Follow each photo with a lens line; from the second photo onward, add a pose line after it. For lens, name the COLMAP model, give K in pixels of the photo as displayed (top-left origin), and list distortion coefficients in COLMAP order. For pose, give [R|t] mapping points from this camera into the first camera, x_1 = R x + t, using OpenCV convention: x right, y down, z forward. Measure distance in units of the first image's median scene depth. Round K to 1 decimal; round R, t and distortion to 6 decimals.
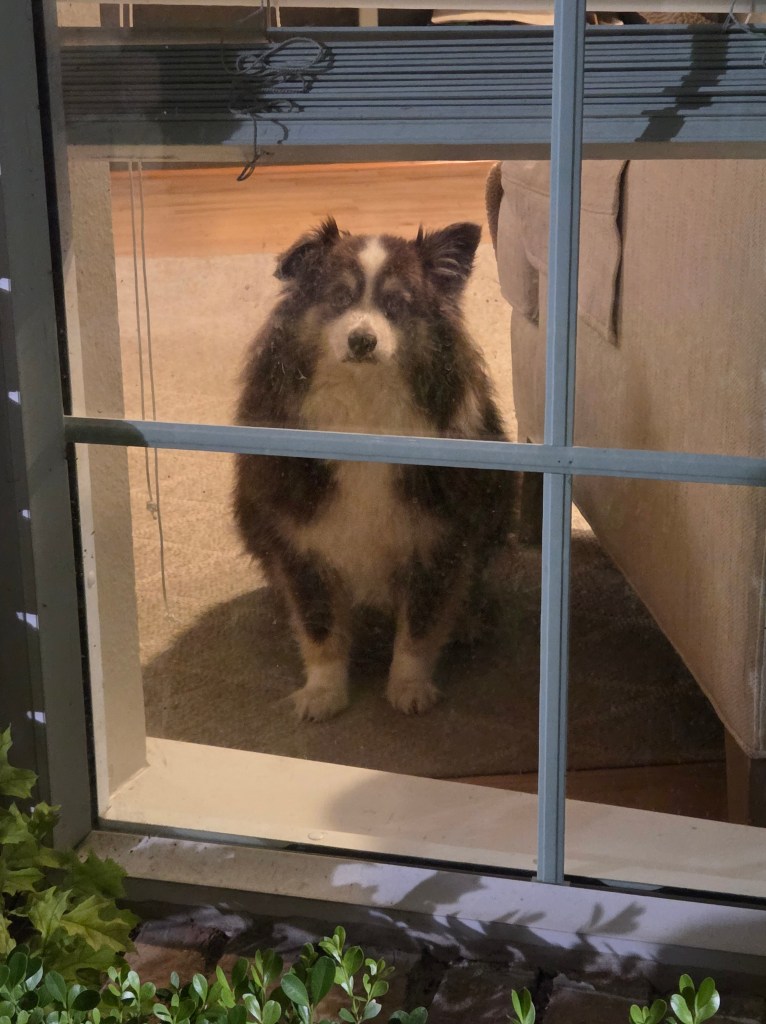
lens RADIAL K [[1804.2, 0, 386.0], [0, 1804.2, 512.0], [0, 0, 1]] dist [0.079981, 0.000000]
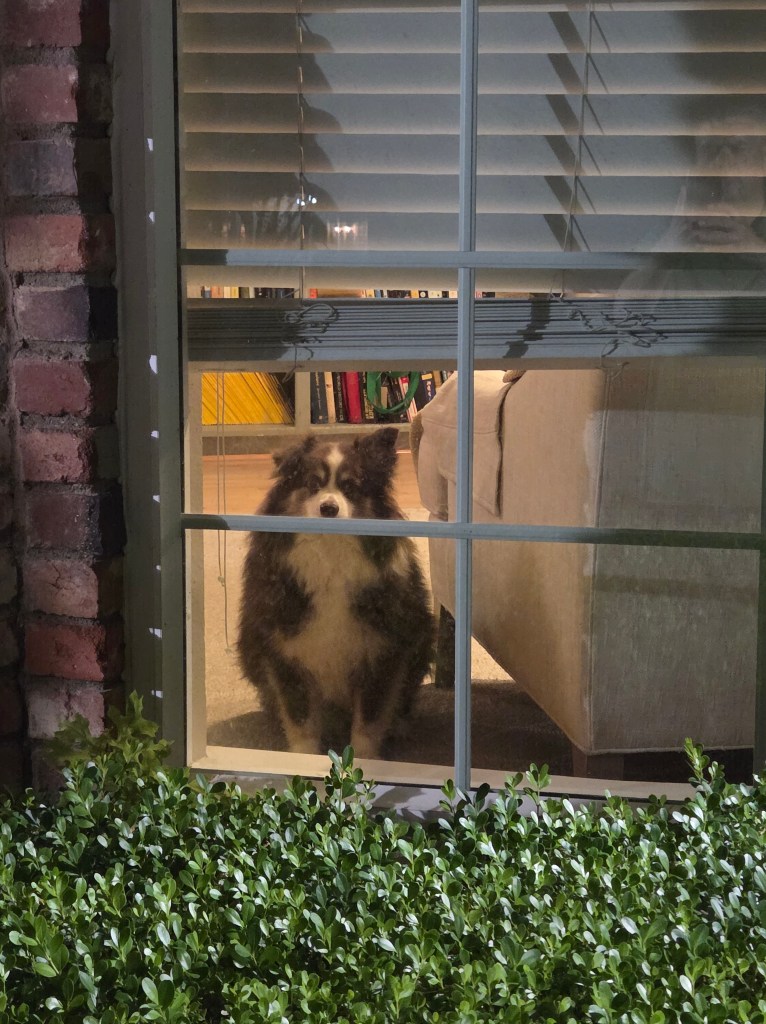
lens RADIAL K [[1804.2, 0, 384.2], [0, 1804.2, 507.4], [0, 0, 1]] dist [0.079981, 0.000000]
pose [[0.998558, 0.003873, 0.053544, -0.071836], [0.006027, 0.983002, -0.183498, 0.248999], [-0.053345, 0.183556, 0.981561, -0.683311]]
